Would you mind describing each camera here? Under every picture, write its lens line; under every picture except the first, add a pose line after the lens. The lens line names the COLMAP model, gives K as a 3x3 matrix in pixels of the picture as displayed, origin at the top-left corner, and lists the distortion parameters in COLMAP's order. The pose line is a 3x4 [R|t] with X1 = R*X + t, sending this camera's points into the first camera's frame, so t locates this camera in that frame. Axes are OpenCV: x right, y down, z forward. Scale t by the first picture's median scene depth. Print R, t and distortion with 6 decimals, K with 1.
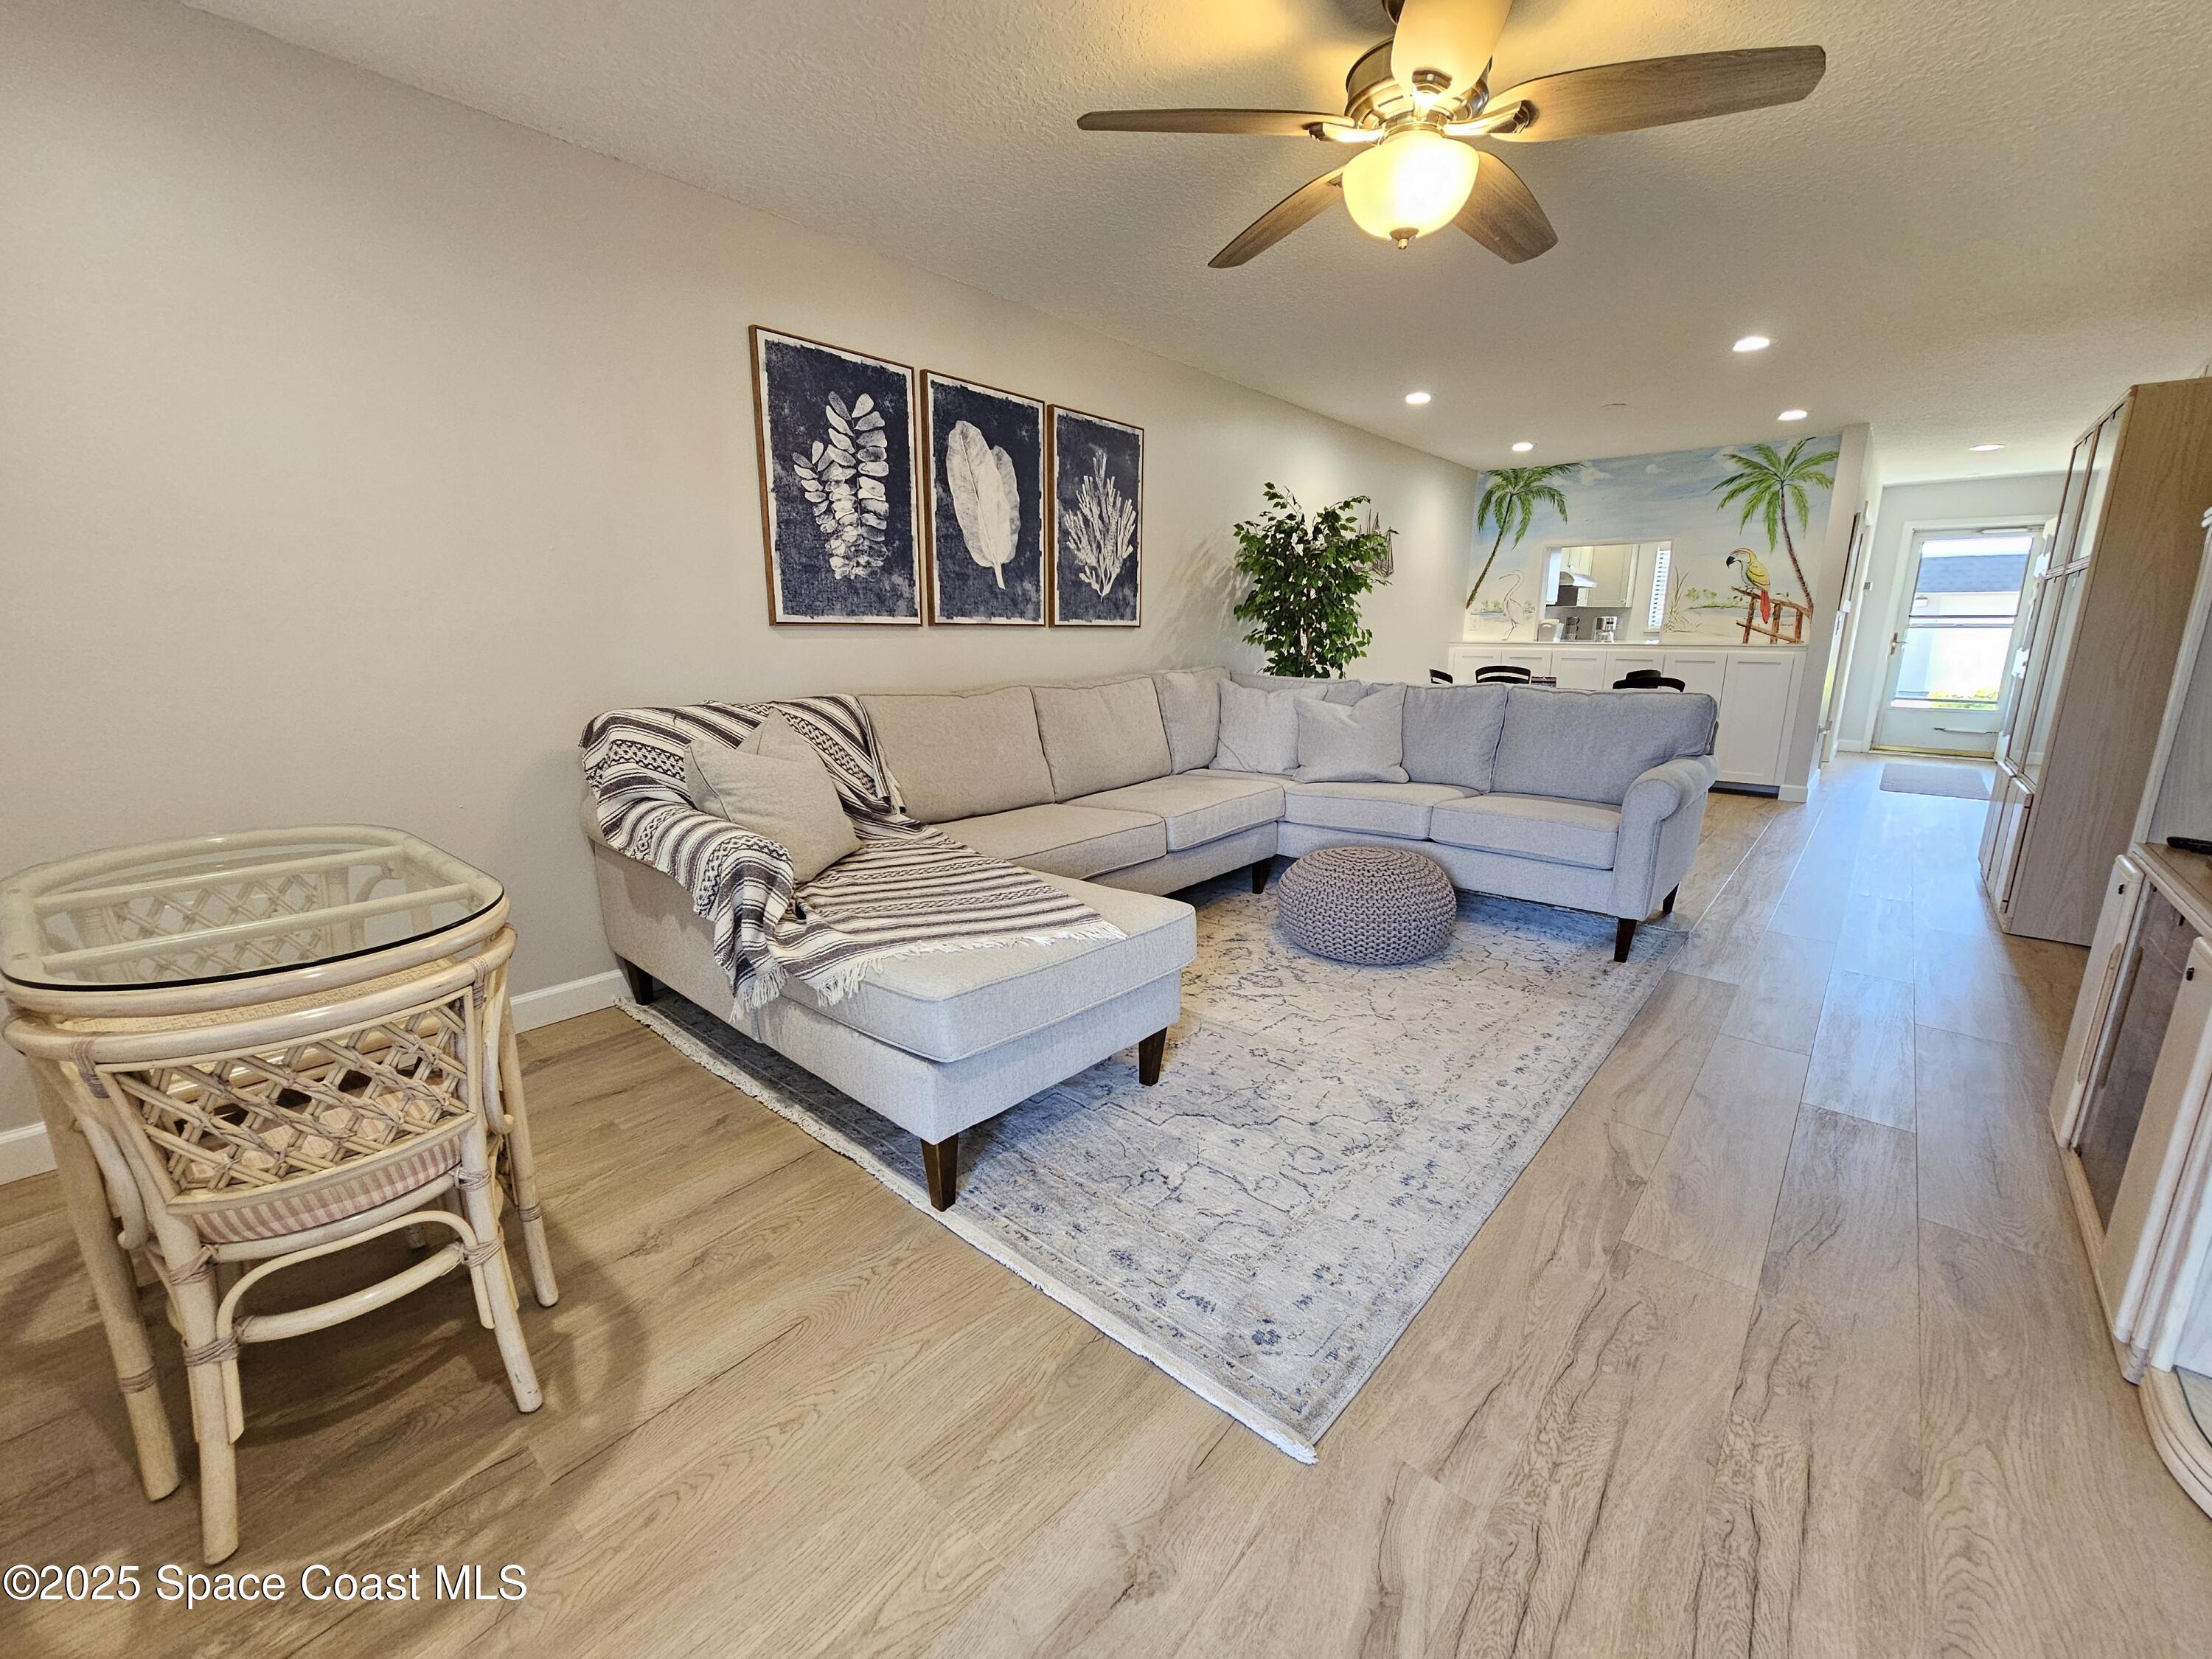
lens RADIAL K [[894.9, 0, 1097.6], [0, 894.9, 826.5], [0, 0, 1]] dist [-0.000296, -0.000009]
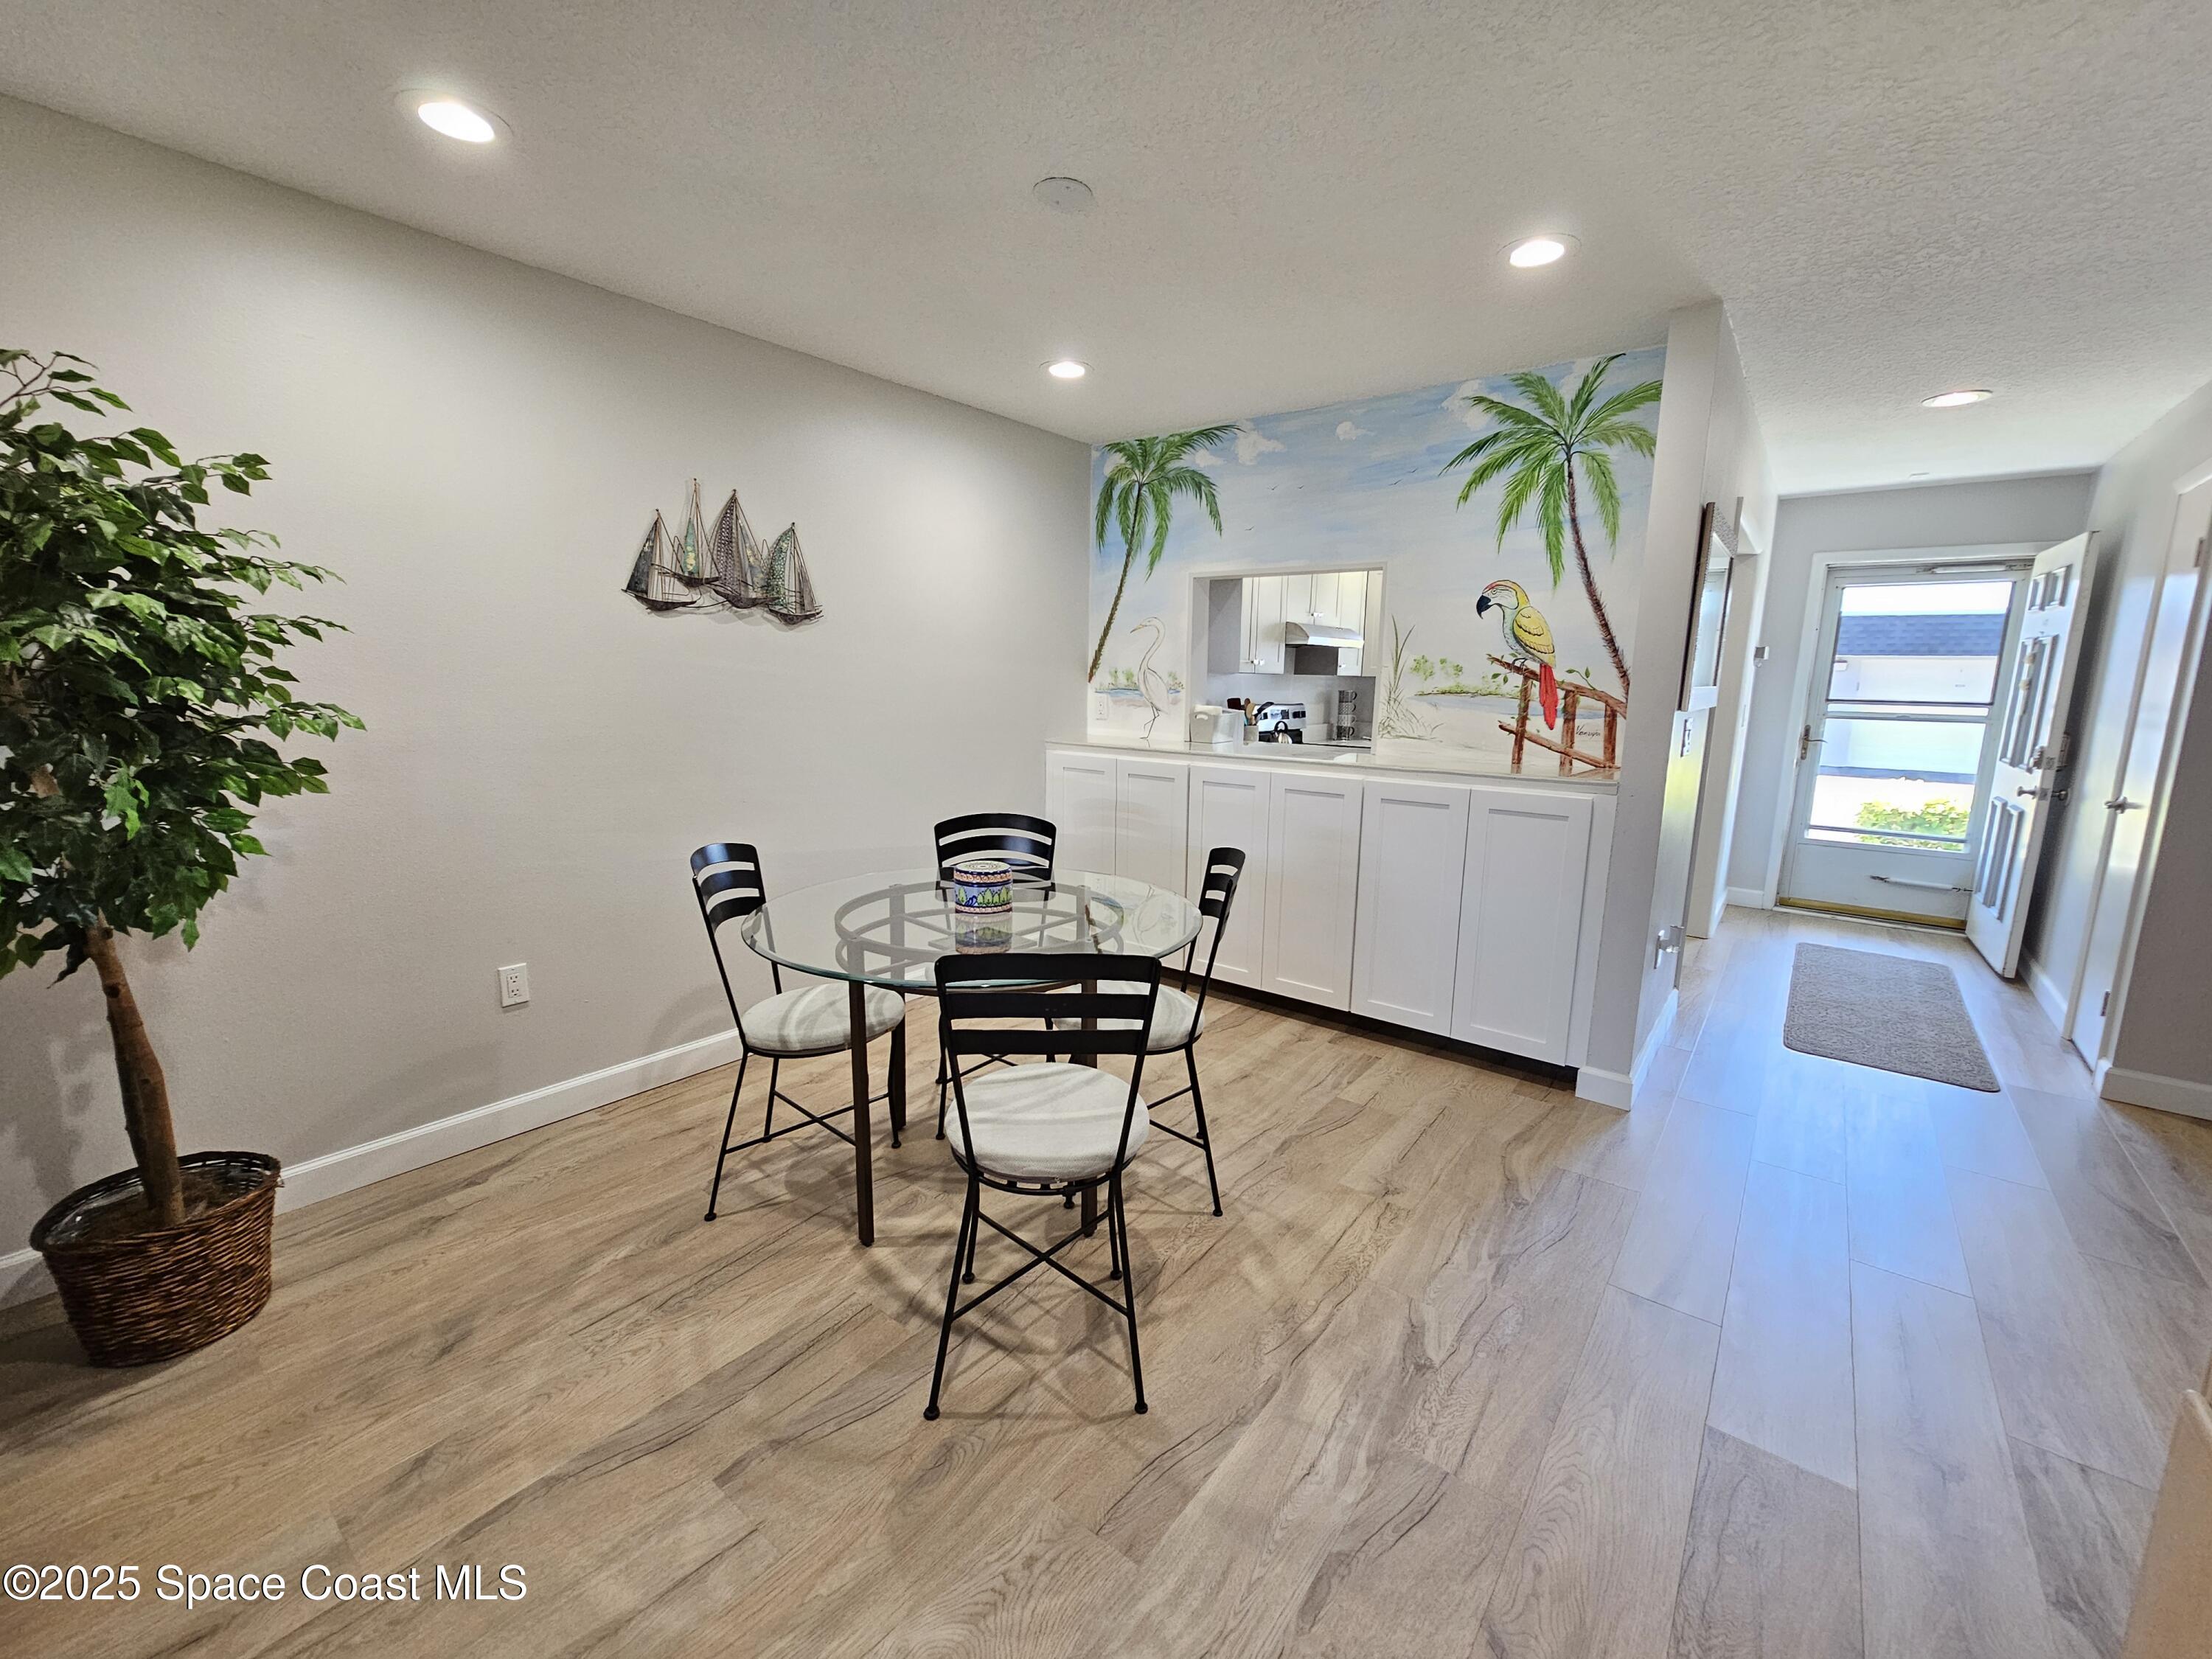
lens RADIAL K [[894.9, 0, 1110.9], [0, 894.9, 831.1], [0, 0, 1]] dist [-0.000296, -0.000009]
pose [[0.998480, 0.004097, 0.054969, 0.455024], [-0.001374, 0.998774, -0.049484, -0.138932], [-0.055104, 0.049333, 0.997261, 0.496859]]
